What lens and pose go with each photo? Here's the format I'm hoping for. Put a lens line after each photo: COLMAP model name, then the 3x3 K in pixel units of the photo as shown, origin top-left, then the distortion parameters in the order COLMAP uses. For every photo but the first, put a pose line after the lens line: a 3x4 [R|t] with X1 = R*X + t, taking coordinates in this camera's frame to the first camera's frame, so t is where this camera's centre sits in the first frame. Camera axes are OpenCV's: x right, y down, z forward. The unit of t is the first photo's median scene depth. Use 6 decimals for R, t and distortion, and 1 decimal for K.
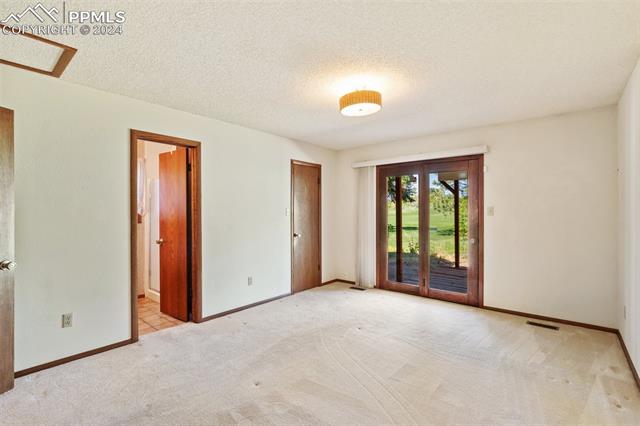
lens RADIAL K [[299.0, 0, 319.5], [0, 299.0, 214.2], [0, 0, 1]] dist [-0.010029, 0.001455]
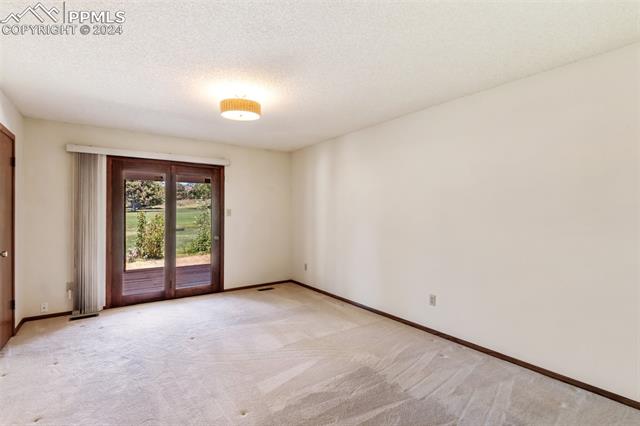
lens RADIAL K [[299.0, 0, 319.6], [0, 299.0, 211.6], [0, 0, 1]] dist [-0.010029, 0.001455]
pose [[0.245788, 0.007642, 0.969293, -0.543074], [0.007617, 0.999923, -0.009815, 0.001205], [-0.969294, 0.009796, 0.245711, 0.313524]]
